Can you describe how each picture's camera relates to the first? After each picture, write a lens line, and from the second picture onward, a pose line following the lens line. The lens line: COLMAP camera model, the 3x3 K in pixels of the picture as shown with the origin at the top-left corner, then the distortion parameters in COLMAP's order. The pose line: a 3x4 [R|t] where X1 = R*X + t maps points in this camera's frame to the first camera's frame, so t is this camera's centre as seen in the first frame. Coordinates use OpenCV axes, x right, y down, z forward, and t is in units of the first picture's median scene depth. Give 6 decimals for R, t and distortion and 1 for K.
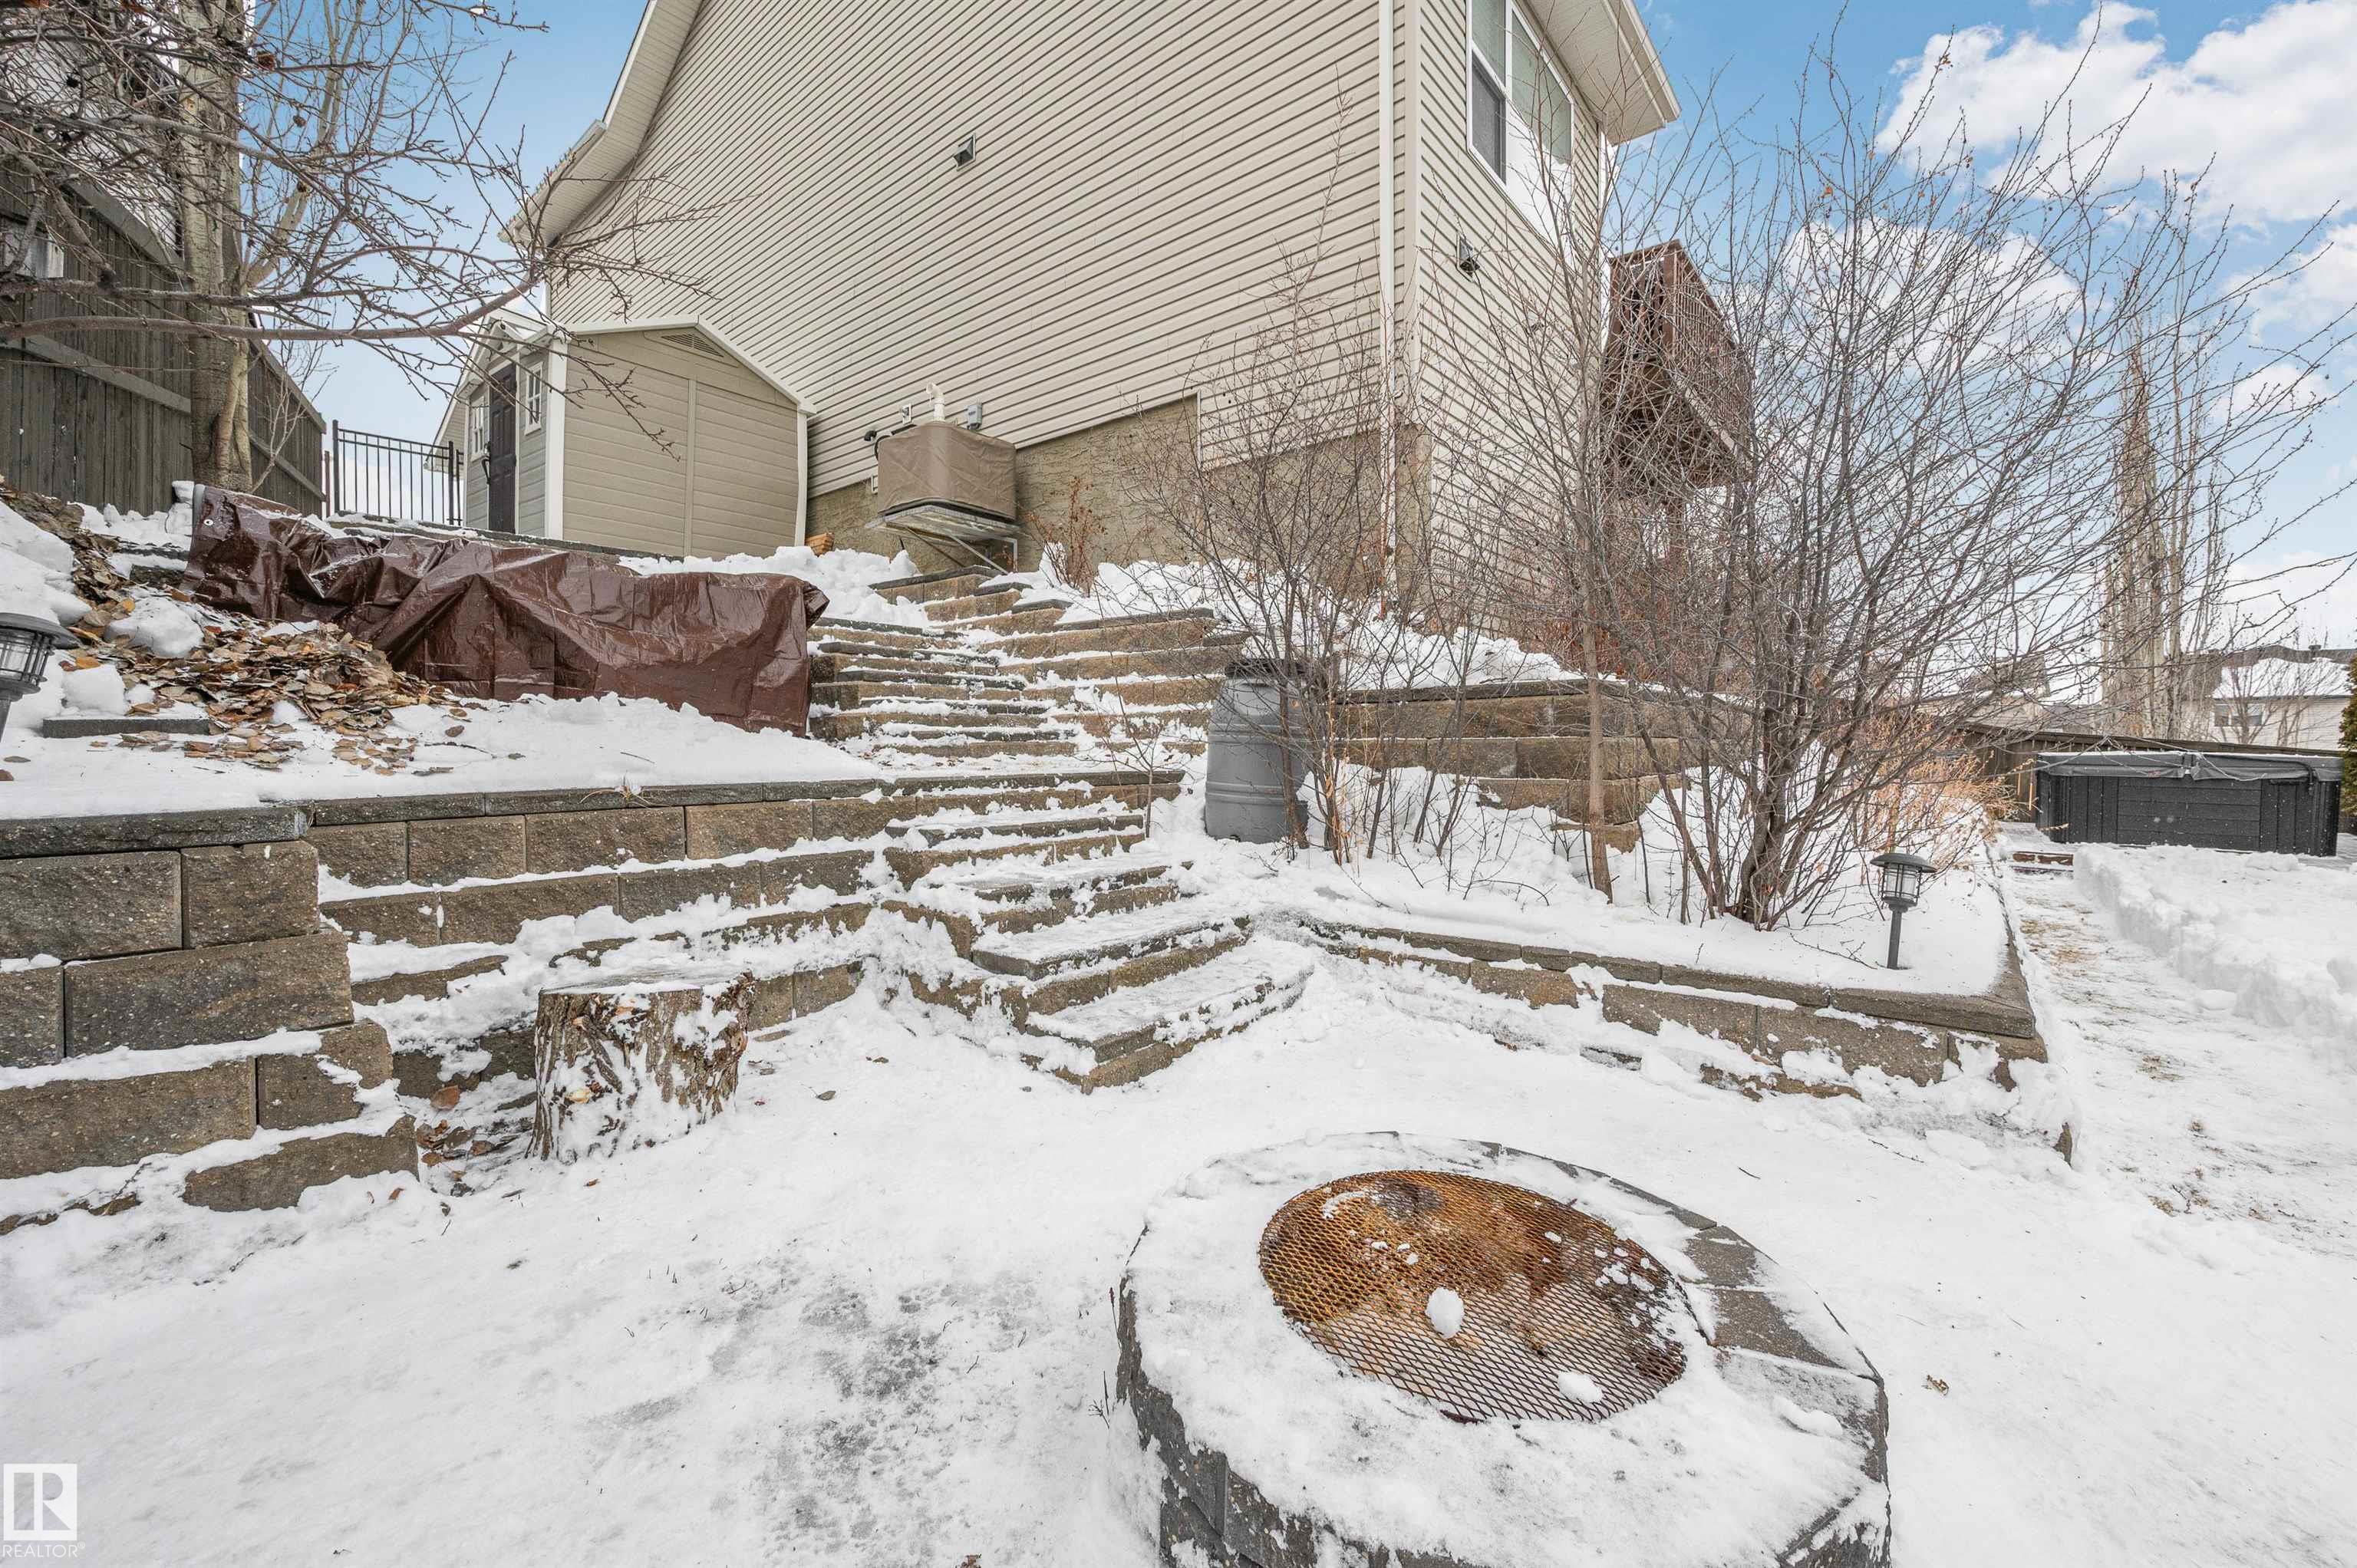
lens RADIAL K [[939.6, 0, 1190.5], [0, 939.6, 779.4], [0, 0, 1]] dist [-0.001043, 0.000418]
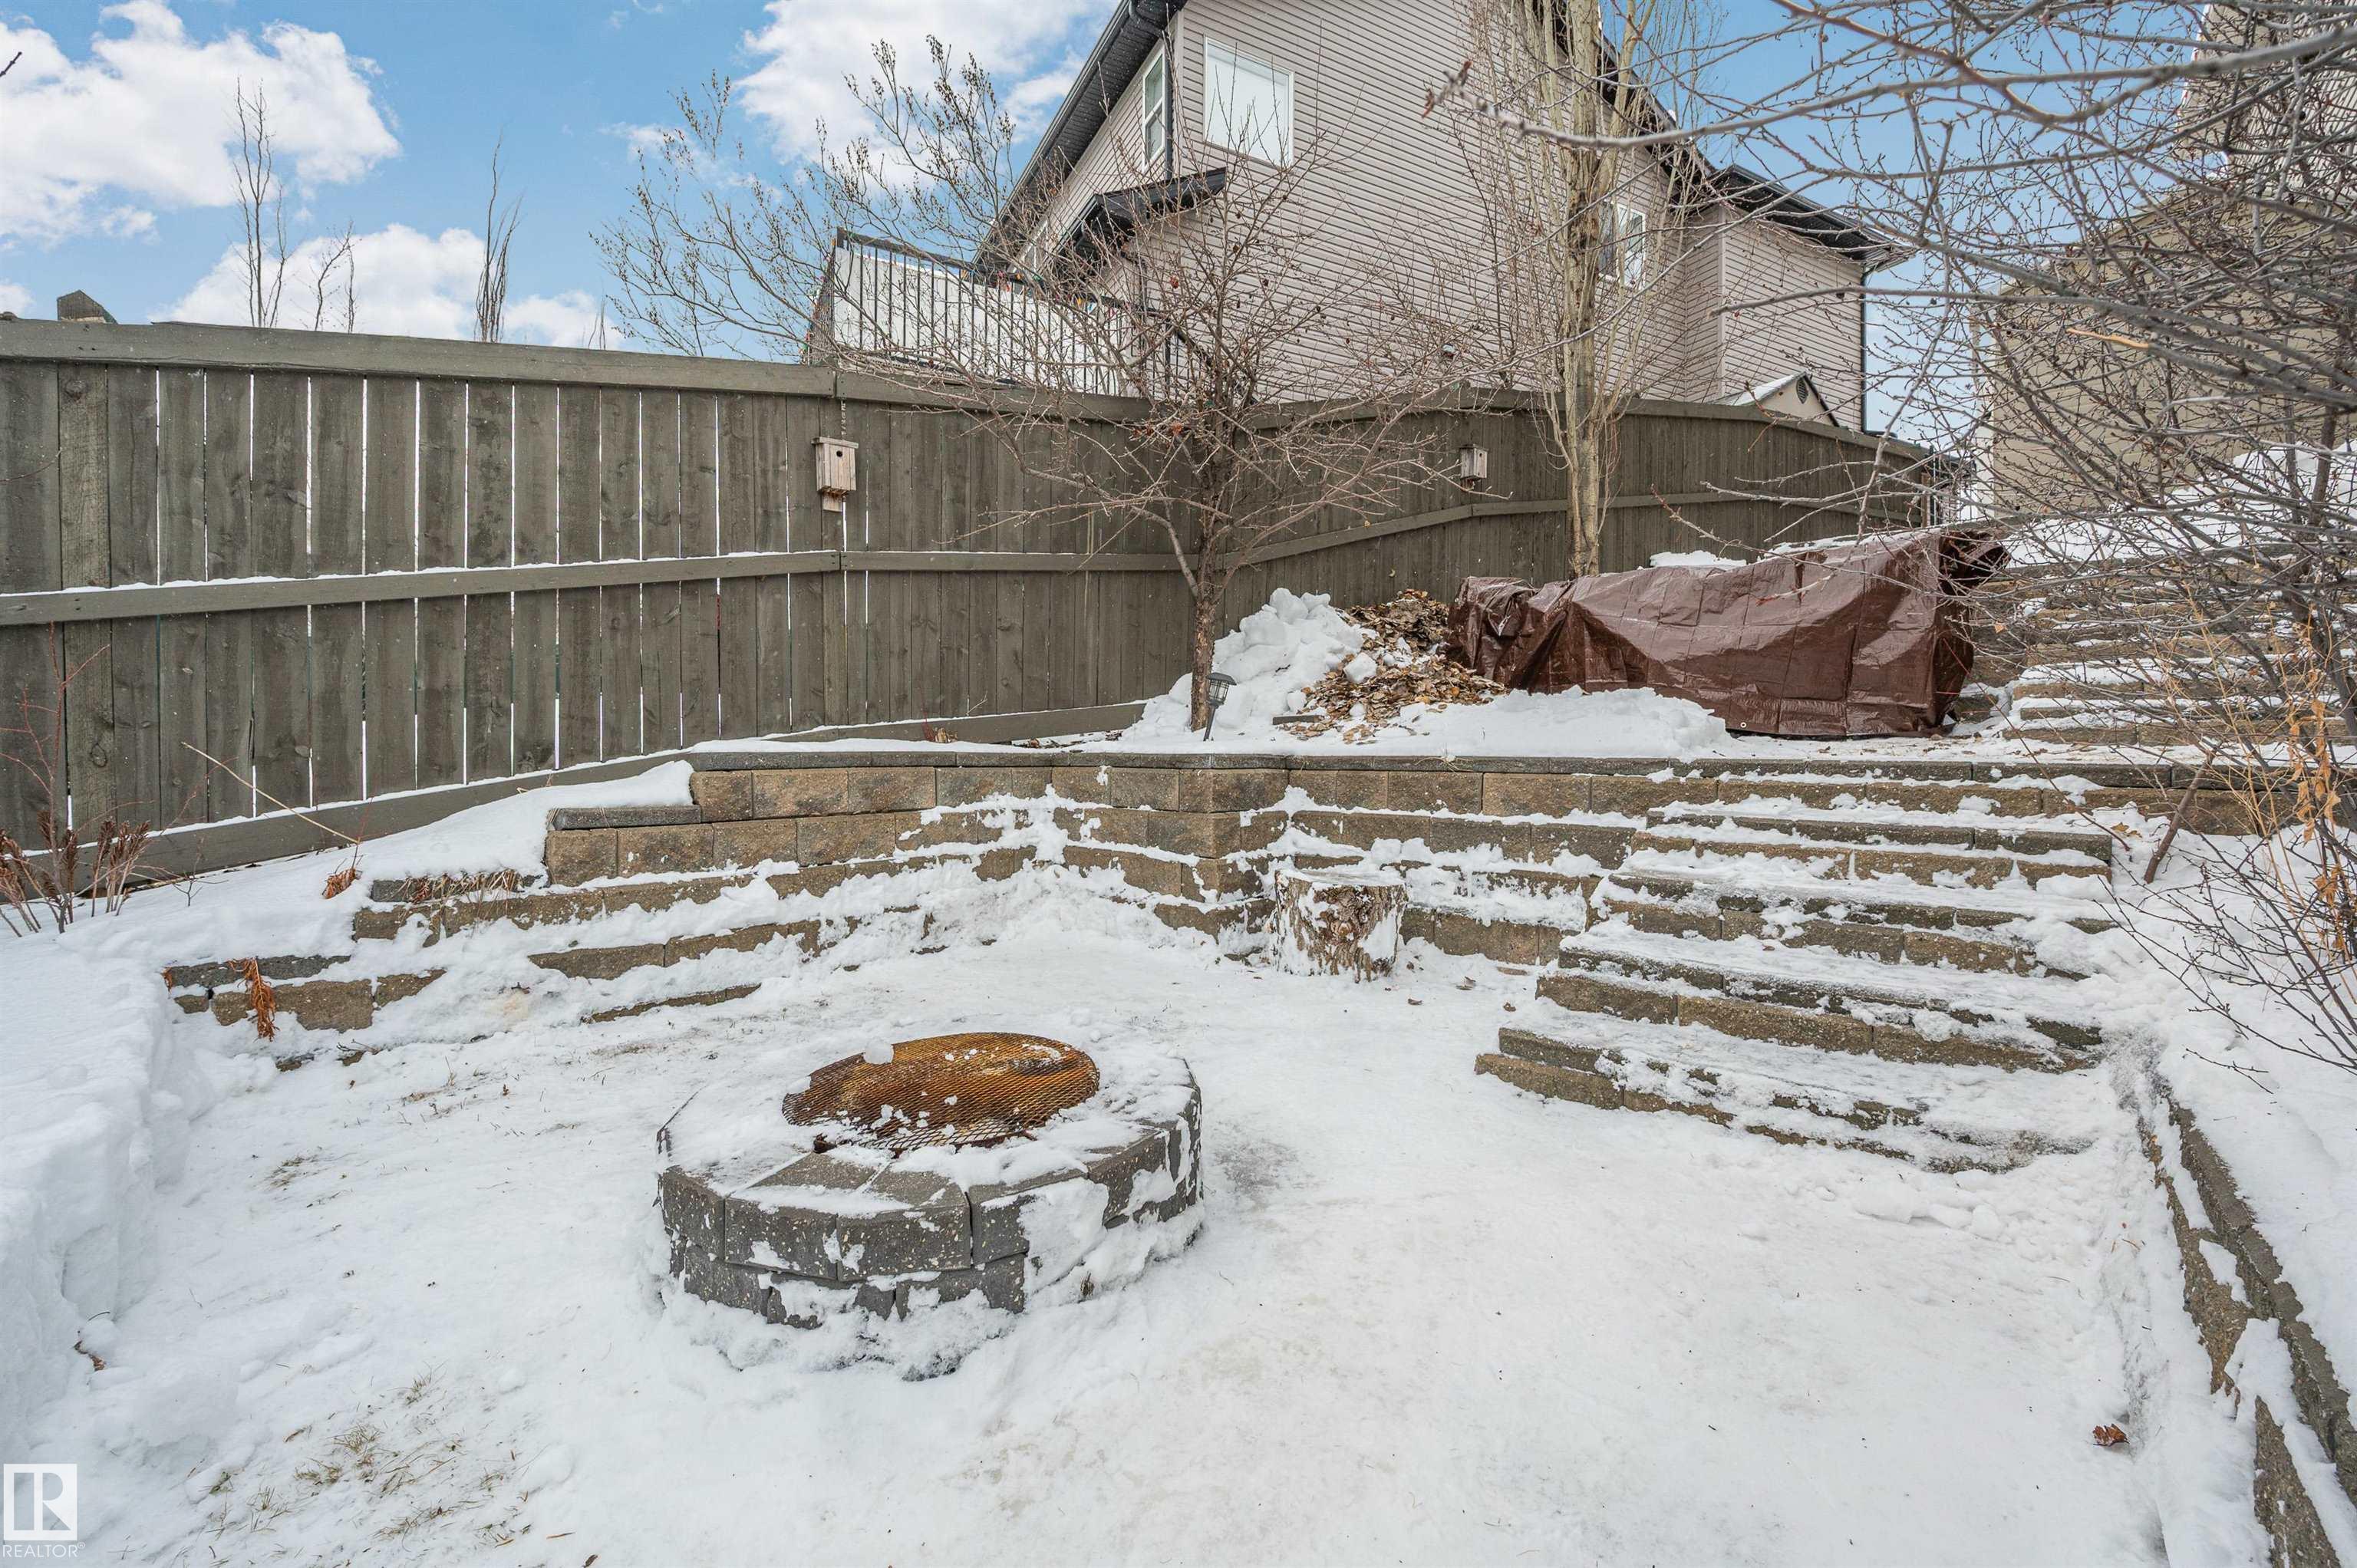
lens RADIAL K [[939.6, 0, 1190.5], [0, 939.6, 779.4], [0, 0, 1]] dist [-0.001043, 0.000418]
pose [[-0.006823, 0.035420, -0.999349, 0.697651], [-0.042350, 0.998466, 0.035678, 0.008455], [0.999080, 0.042565, -0.005313, 0.572498]]
